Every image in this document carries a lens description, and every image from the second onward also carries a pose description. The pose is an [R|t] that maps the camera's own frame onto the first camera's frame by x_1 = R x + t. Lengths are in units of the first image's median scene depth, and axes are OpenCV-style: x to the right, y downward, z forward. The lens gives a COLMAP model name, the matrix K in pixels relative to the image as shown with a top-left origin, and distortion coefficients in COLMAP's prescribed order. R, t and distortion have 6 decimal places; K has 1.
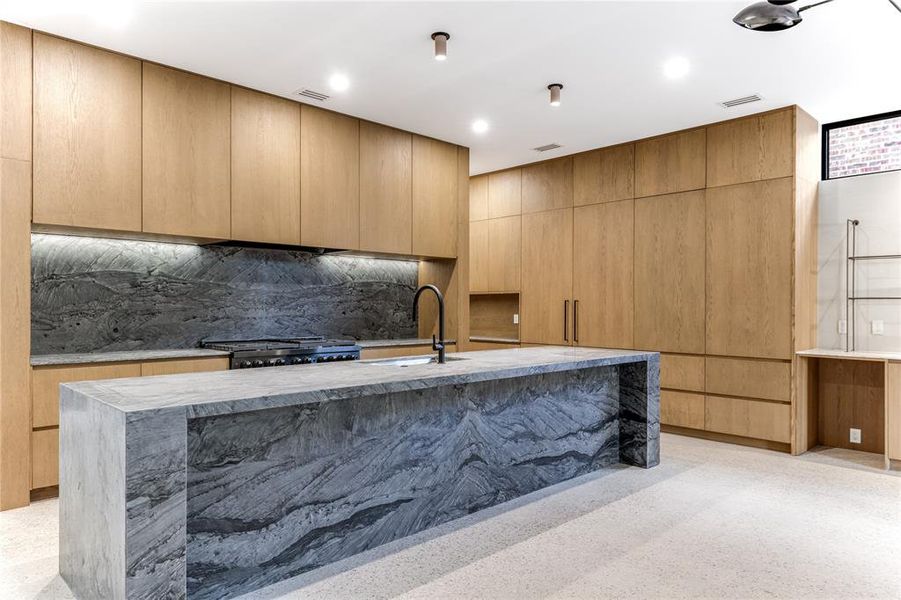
lens RADIAL K [[590.2, 0, 454.5], [0, 590.2, 308.7], [0, 0, 1]] dist [0.017879, -0.018057]
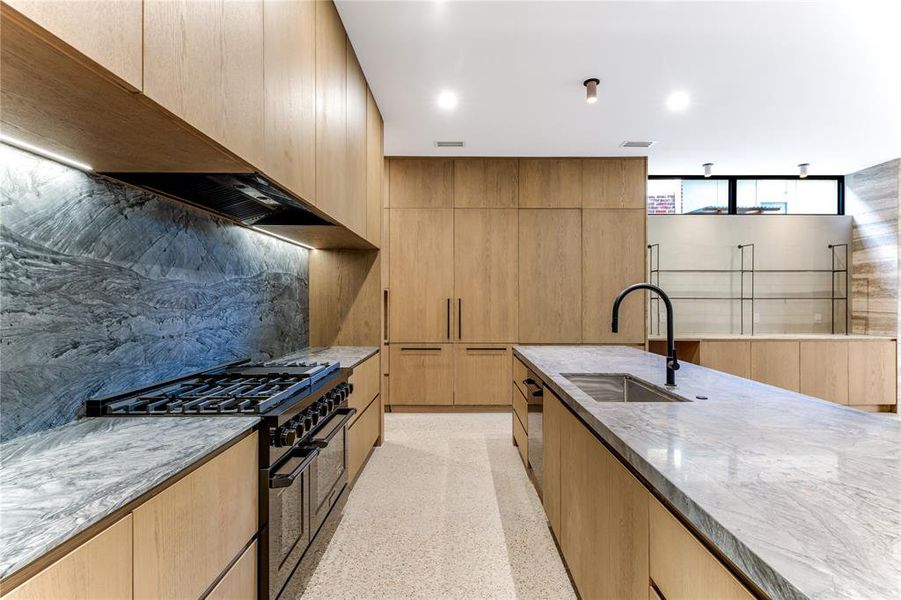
lens RADIAL K [[454.6, 0, 459.9], [0, 454.6, 301.3], [0, 0, 1]] dist [0.005351, -0.003536]
pose [[0.692122, -0.004980, 0.721764, -0.501446], [0.004856, 0.999986, 0.002243, -0.015838], [-0.721765, 0.001953, 0.692136, 0.610134]]
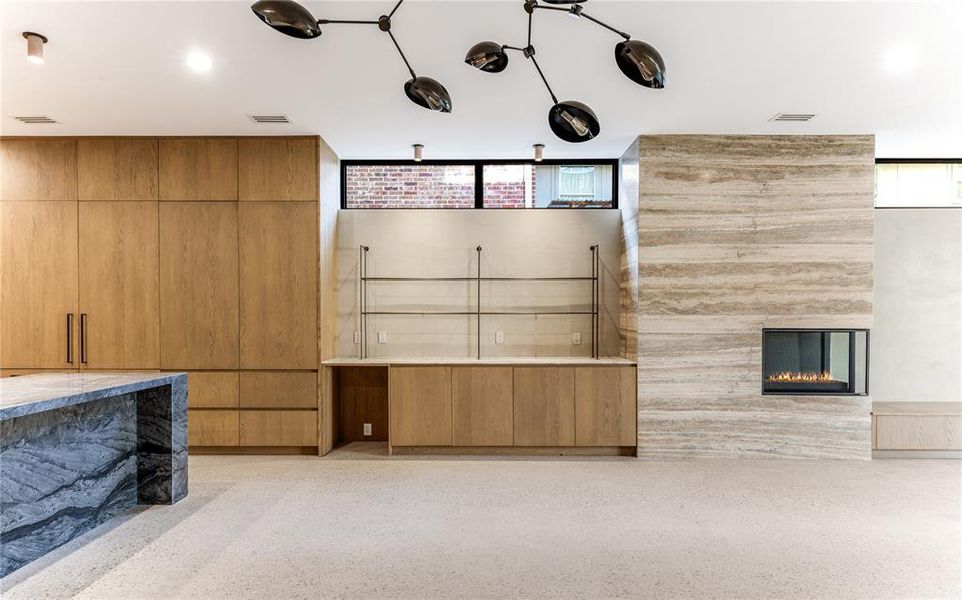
lens RADIAL K [[548.7, 0, 473.7], [0, 548.7, 322.6], [0, 0, 1]] dist [0.021811, -0.012387]
pose [[0.704027, -0.011959, 0.710073, 0.054346], [0.005603, 0.999921, 0.011285, -0.010574], [-0.710151, -0.003966, 0.704038, 0.087102]]
